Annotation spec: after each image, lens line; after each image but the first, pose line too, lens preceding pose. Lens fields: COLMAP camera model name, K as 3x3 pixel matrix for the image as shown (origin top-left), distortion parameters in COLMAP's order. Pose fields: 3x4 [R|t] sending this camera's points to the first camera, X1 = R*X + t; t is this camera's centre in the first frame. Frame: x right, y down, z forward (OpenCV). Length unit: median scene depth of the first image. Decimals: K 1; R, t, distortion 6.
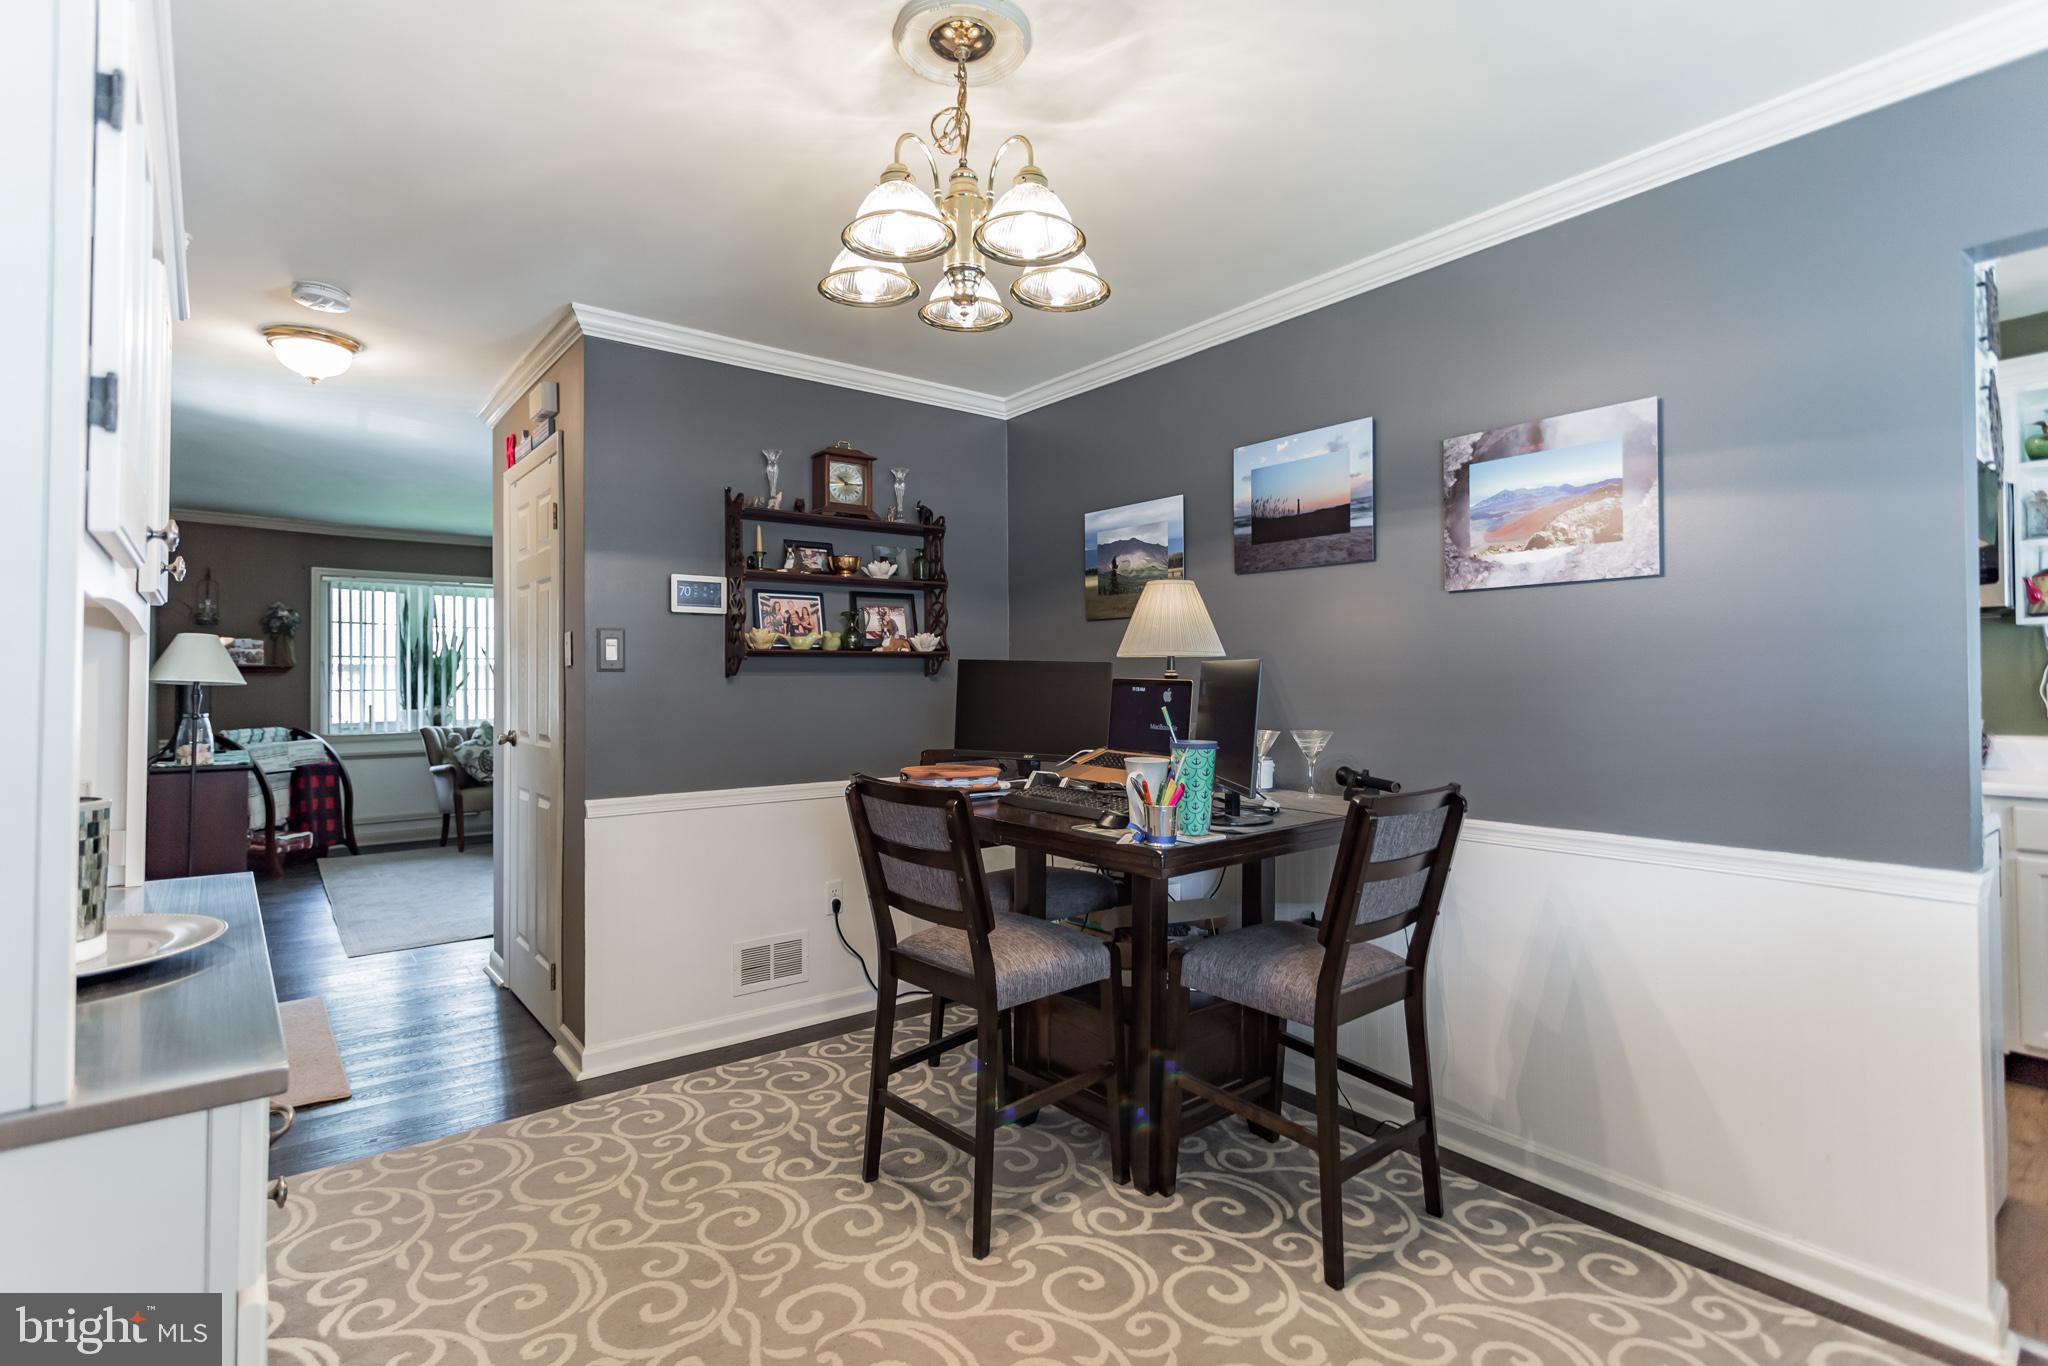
lens RADIAL K [[986.9, 0, 1021.1], [0, 986.9, 669.3], [0, 0, 1]] dist [-0.001626, -0.000193]
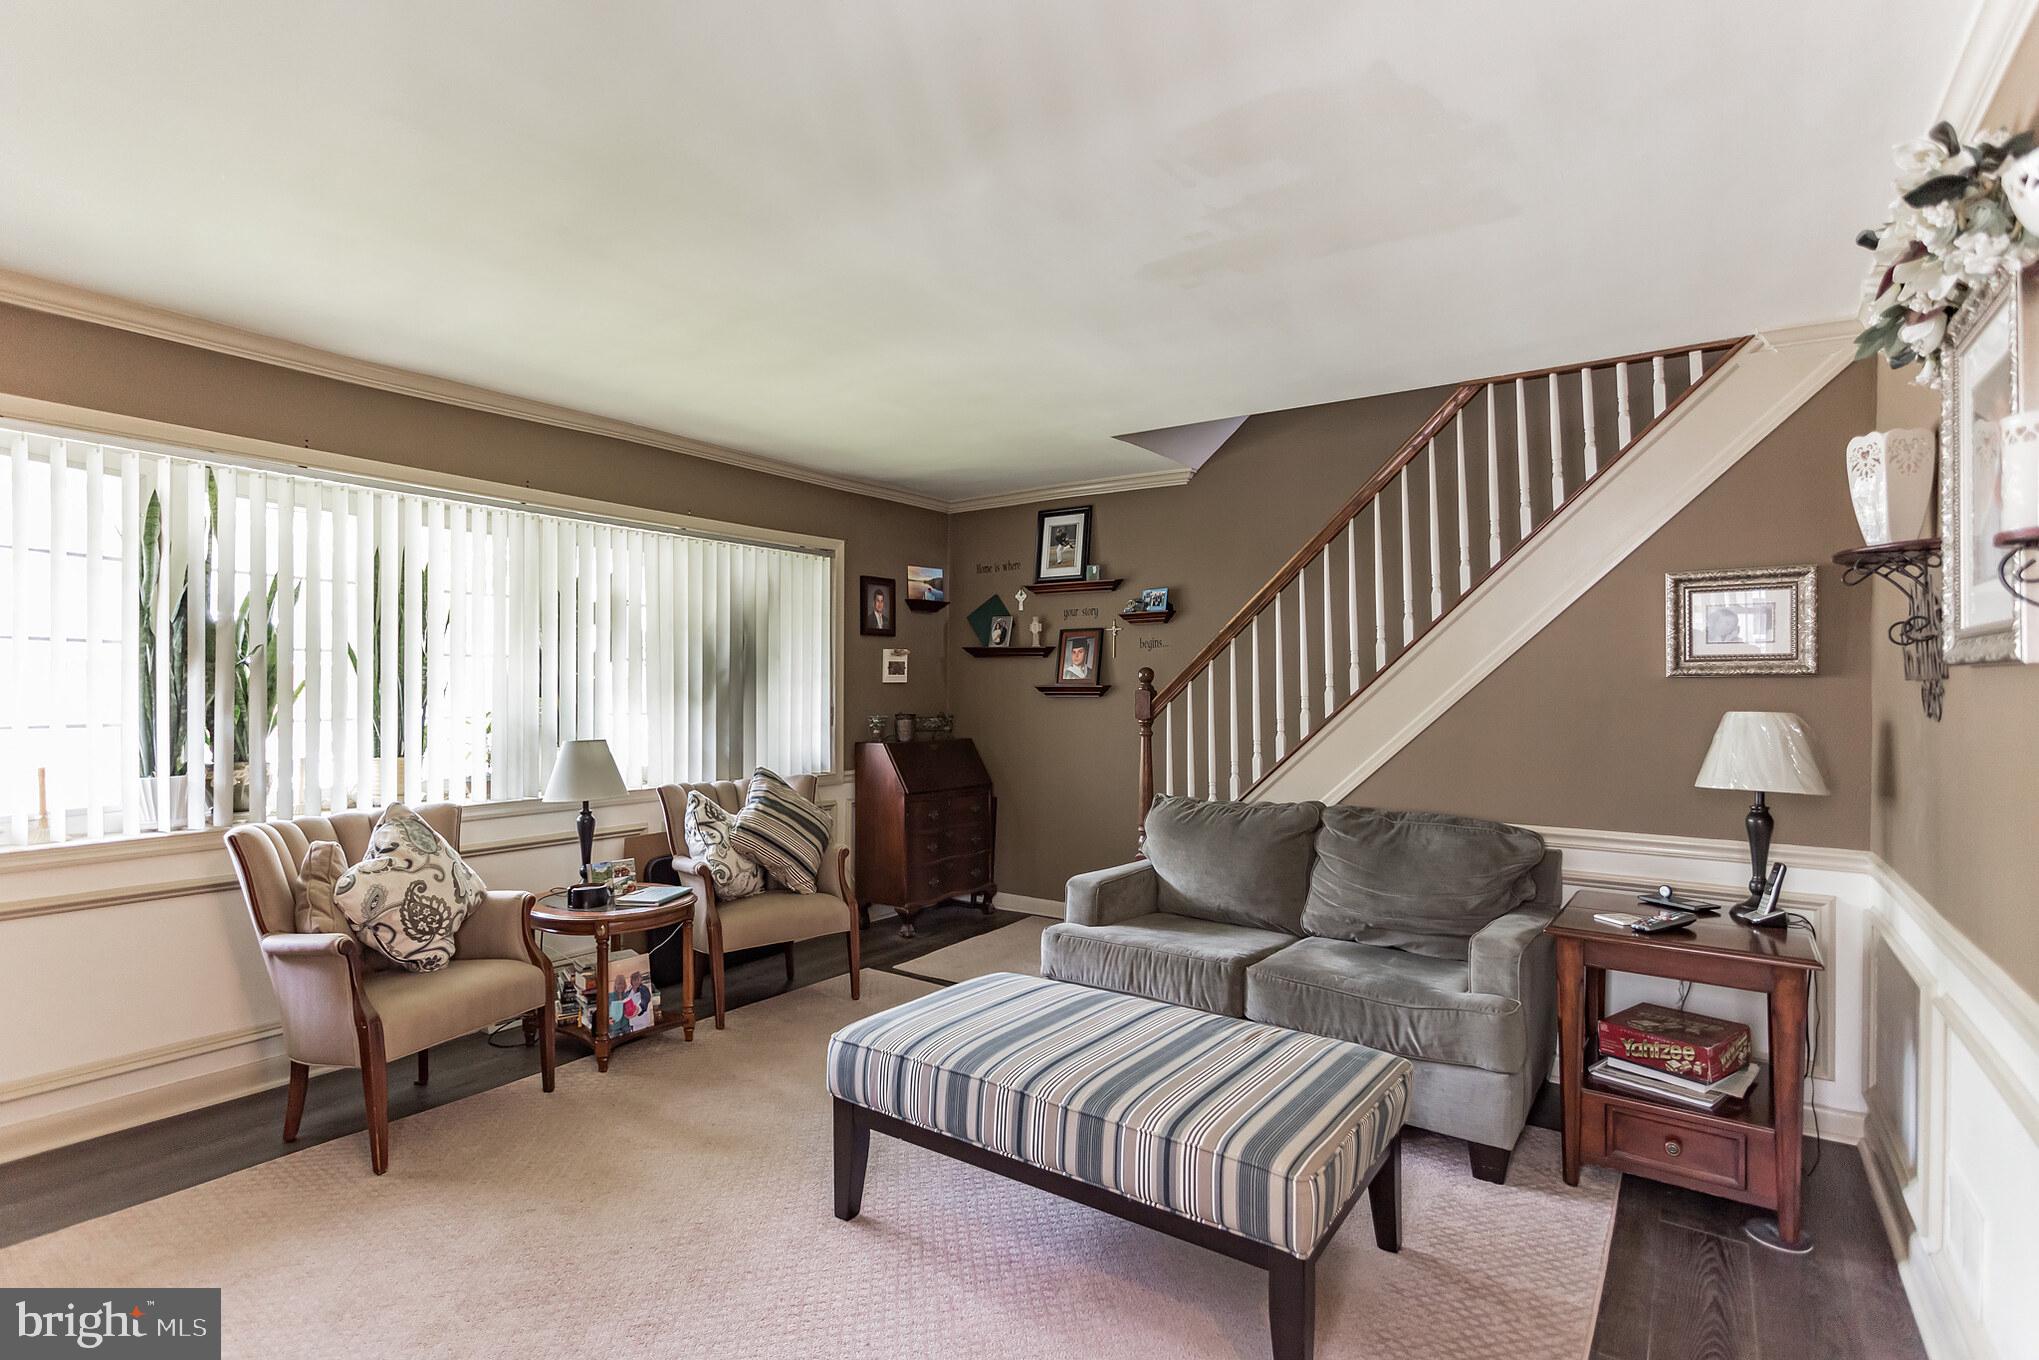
lens RADIAL K [[963.5, 0, 1013.0], [0, 963.5, 675.9], [0, 0, 1]] dist [-0.002336, -0.000575]
pose [[0.956069, 0.010195, 0.292963, -0.421618], [-0.013970, 0.999844, 0.010796, -0.008319], [-0.292807, -0.014414, 0.956063, 0.552360]]
